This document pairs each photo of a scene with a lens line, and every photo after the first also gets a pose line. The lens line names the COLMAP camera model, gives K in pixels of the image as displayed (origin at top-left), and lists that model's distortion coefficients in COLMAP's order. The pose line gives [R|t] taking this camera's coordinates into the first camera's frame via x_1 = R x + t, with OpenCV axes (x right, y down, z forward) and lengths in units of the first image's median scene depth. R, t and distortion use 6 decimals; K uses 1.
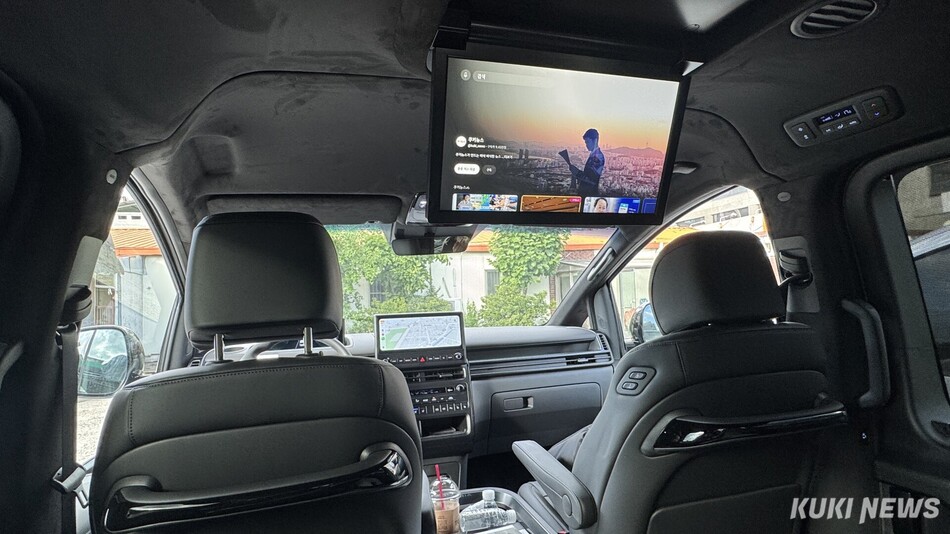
lens RADIAL K [[511.0, 0, 474.1], [0, 511.0, 265.8], [0, 0, 1]] dist [-0.000307, 0.000052]
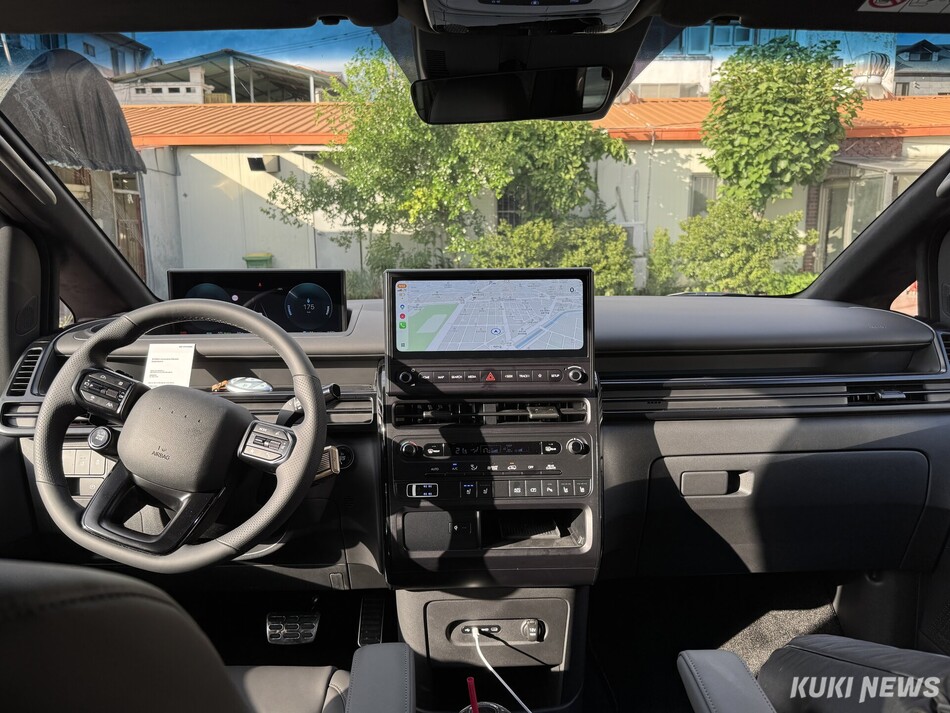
lens RADIAL K [[740.2, 0, 473.6], [0, 740.2, 359.1], [0, 0, 1]] dist [0.038556, -0.014701]
pose [[0.965157, 0.071904, -0.251599, 0.010889], [-0.007026, 0.968279, 0.249772, 0.002711], [0.261578, -0.239302, 0.935046, 0.102600]]
